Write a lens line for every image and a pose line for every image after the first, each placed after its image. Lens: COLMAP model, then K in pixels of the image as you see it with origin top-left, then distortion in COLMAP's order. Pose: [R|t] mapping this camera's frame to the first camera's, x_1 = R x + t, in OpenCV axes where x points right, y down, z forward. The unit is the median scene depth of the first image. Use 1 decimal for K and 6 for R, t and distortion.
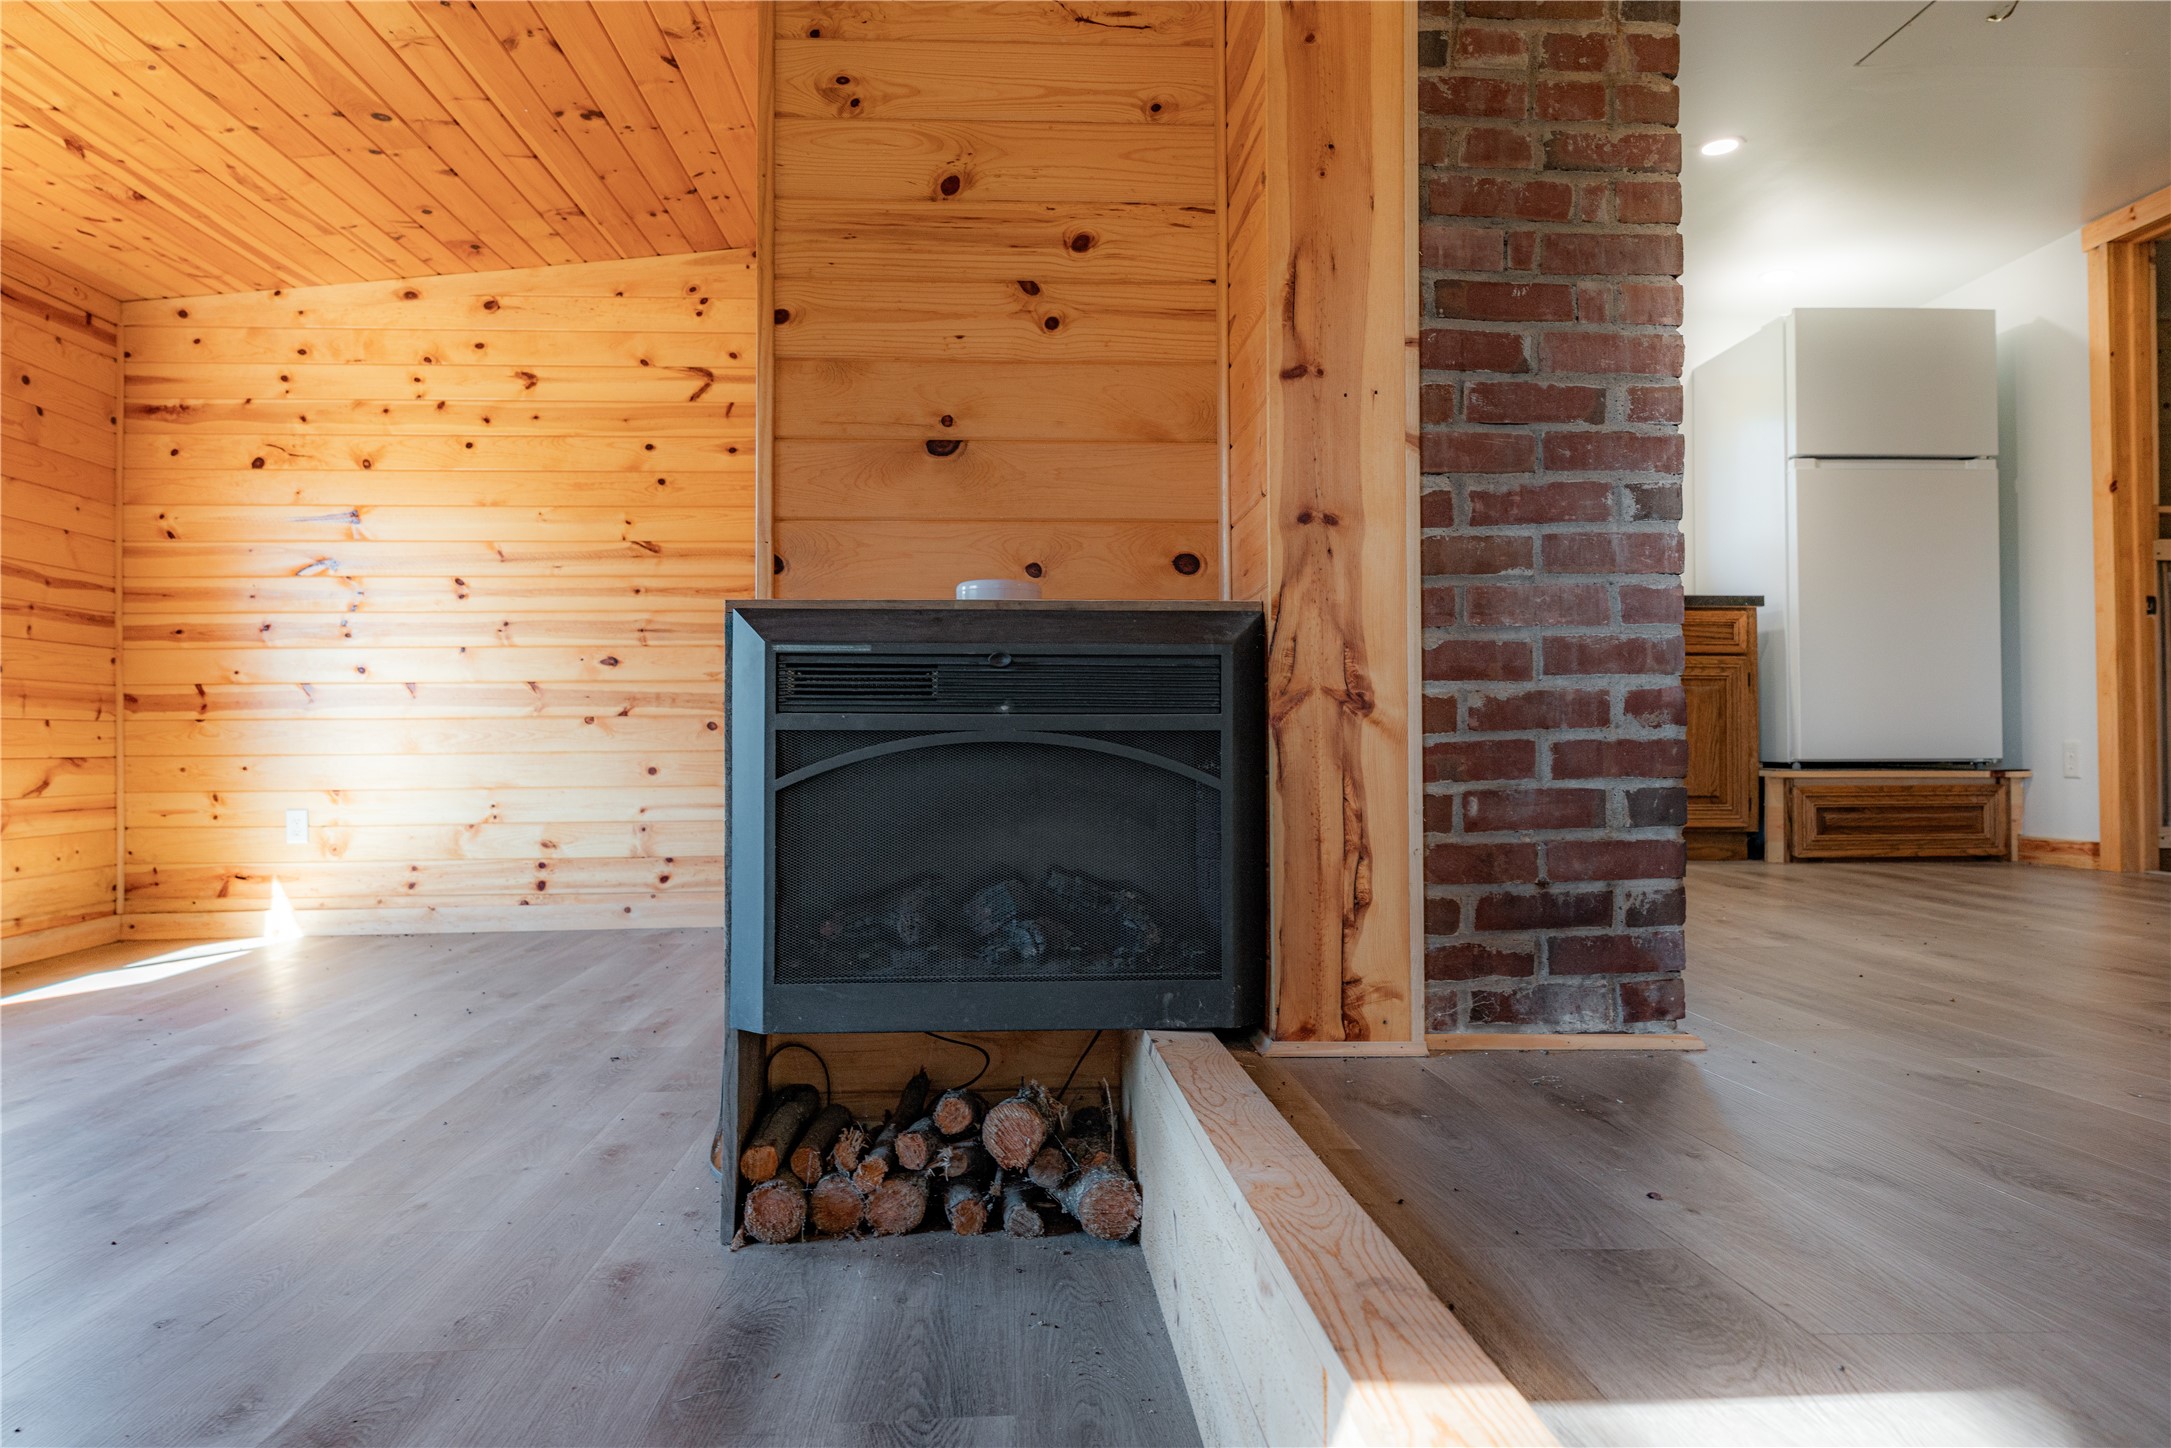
lens RADIAL K [[1438.3, 0, 1086.8], [0, 1438.3, 725.0], [0, 0, 1]] dist [-0.006478, 0.003476]
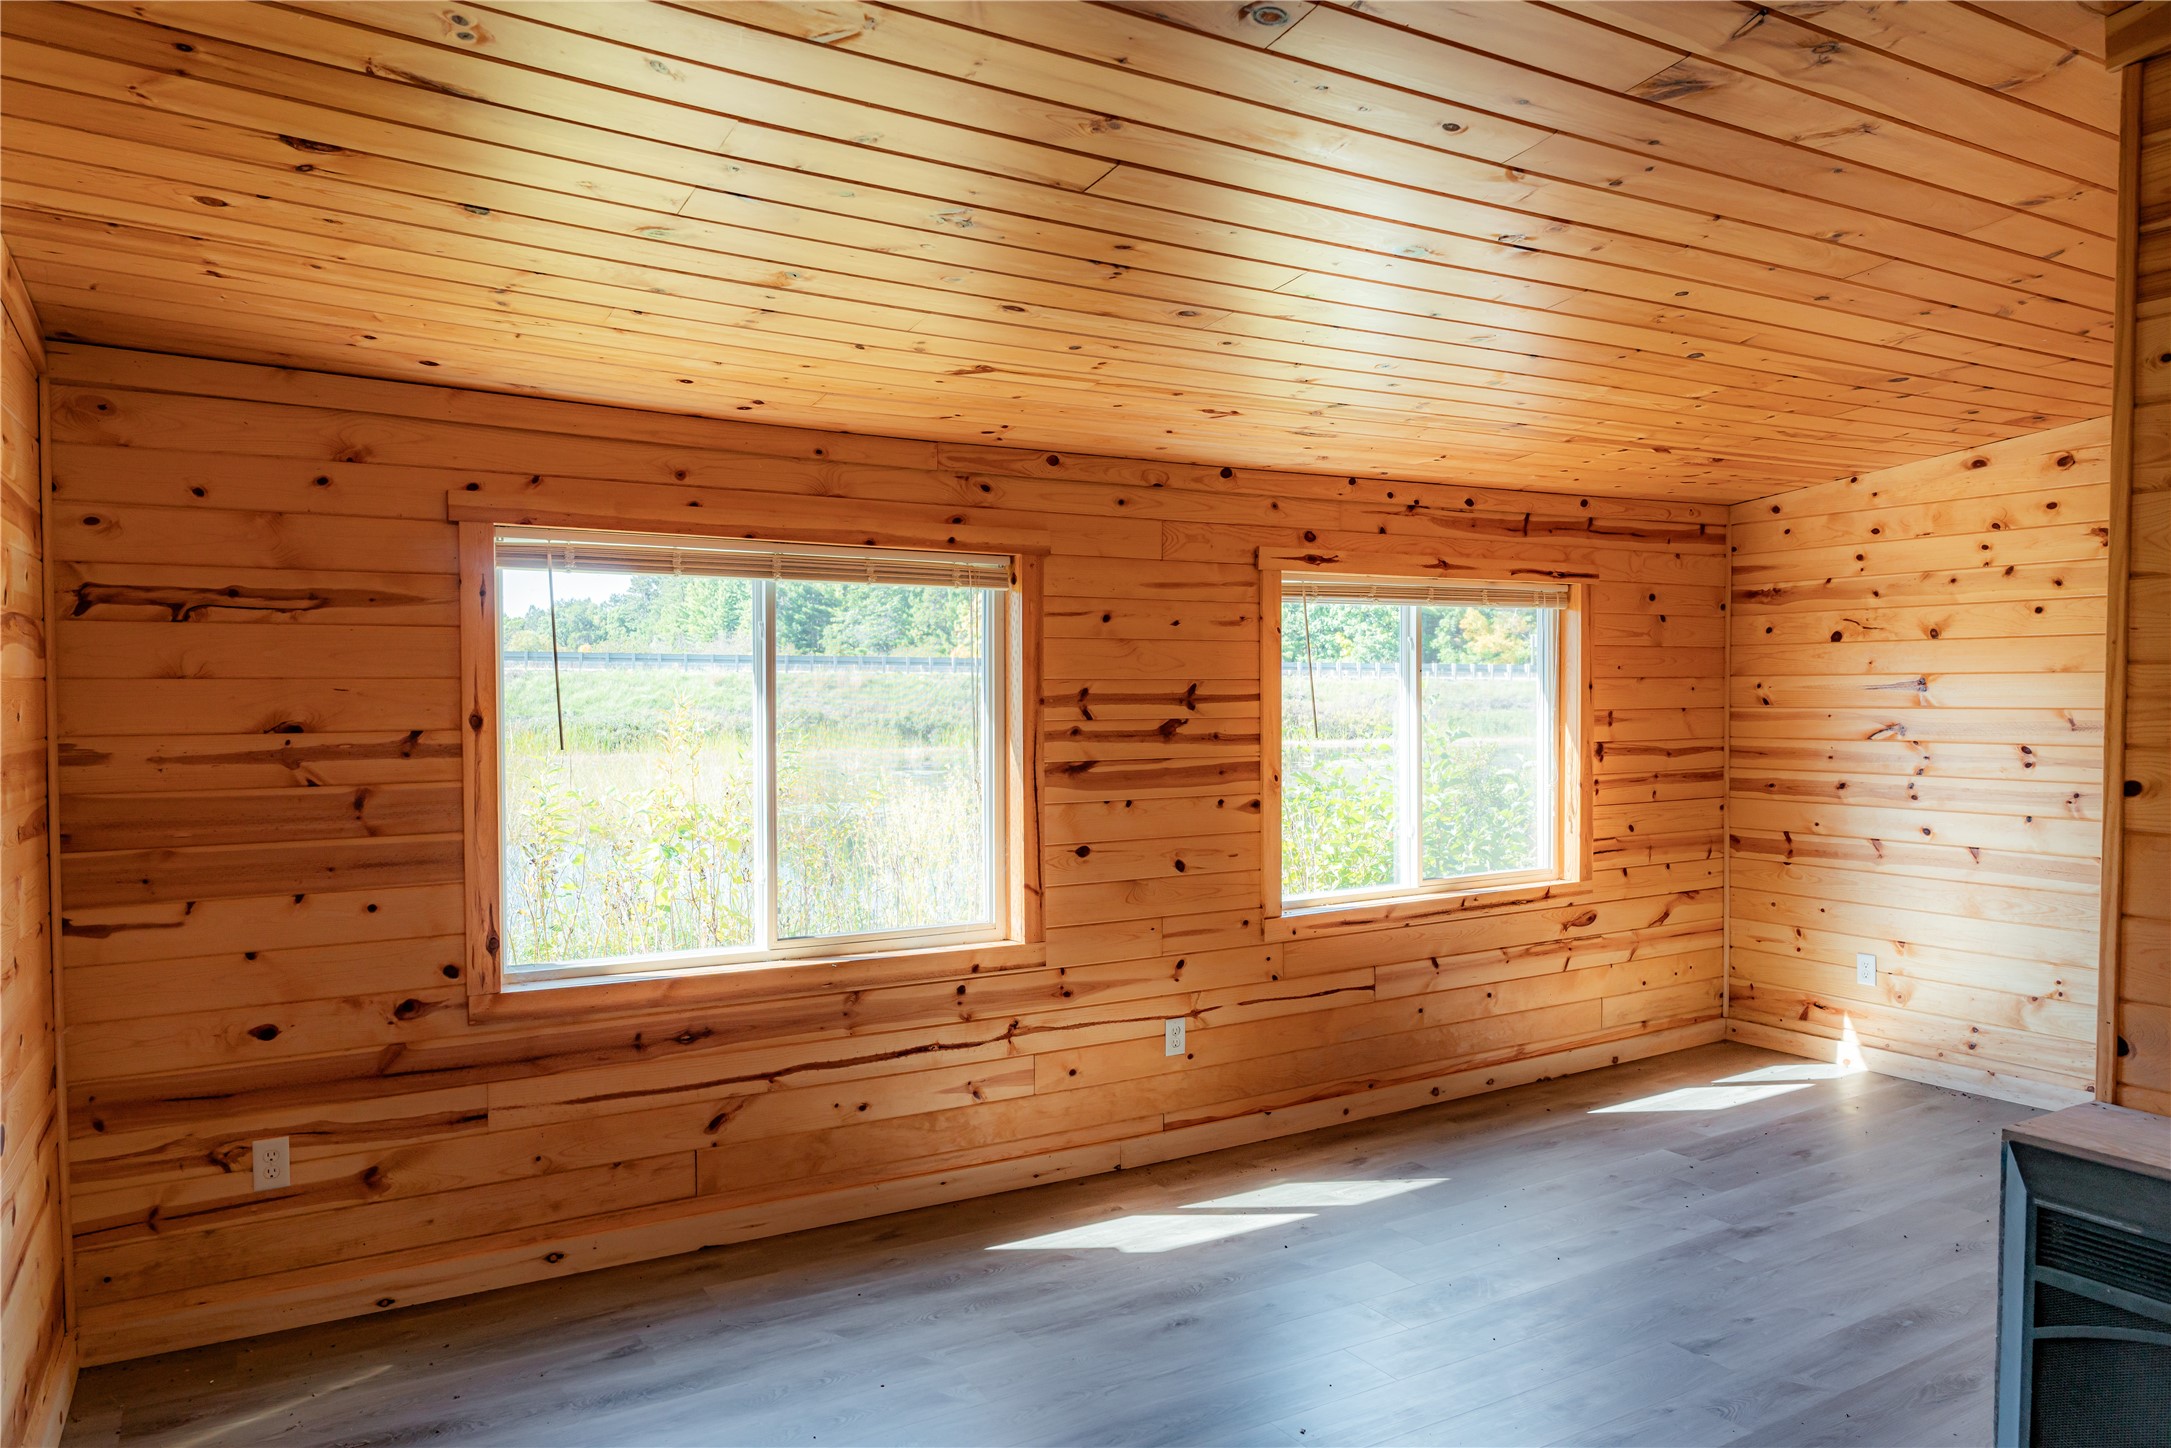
lens RADIAL K [[1438.3, 0, 1099.1], [0, 1438.3, 737.4], [0, 0, 1]] dist [-0.006478, 0.003476]
pose [[0.473880, 0.029793, -0.880085, 0.139205], [0.010005, 0.999181, 0.039212, -0.167756], [0.880533, -0.027387, 0.473194, -0.025530]]
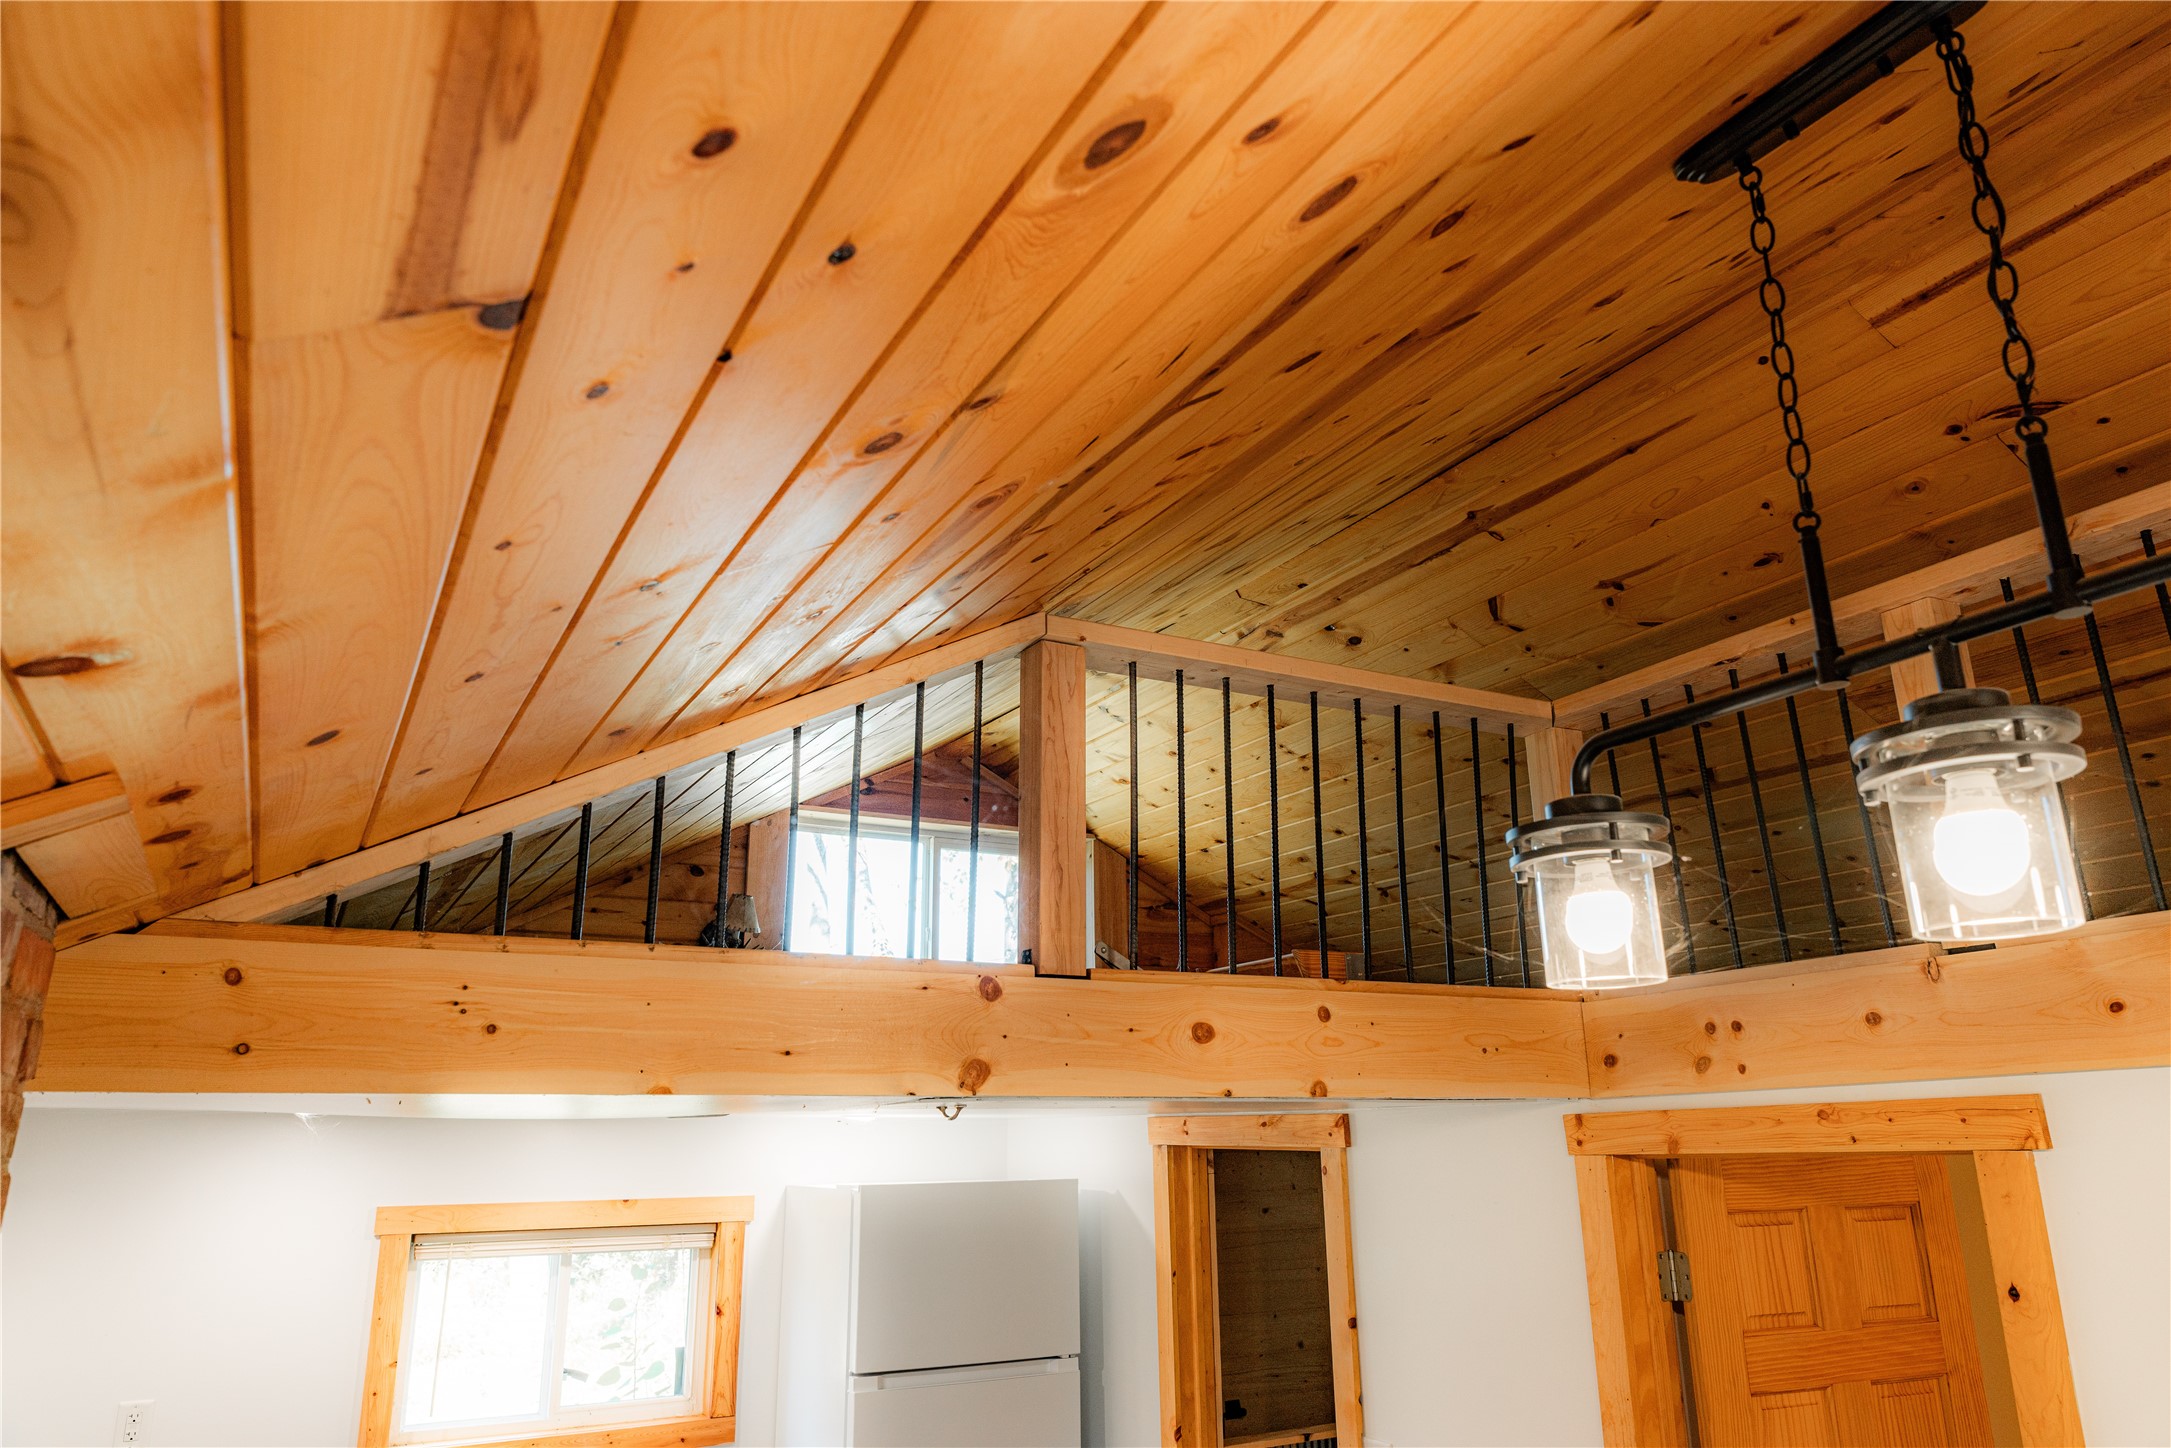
lens RADIAL K [[1438.3, 0, 1090.8], [0, 1438.3, 732.8], [0, 0, 1]] dist [-0.006478, 0.003476]
pose [[0.902783, 0.106679, 0.416657, 0.232176], [0.005425, 0.965850, -0.259046, -0.326327], [-0.430062, 0.236122, 0.871374, 0.137780]]
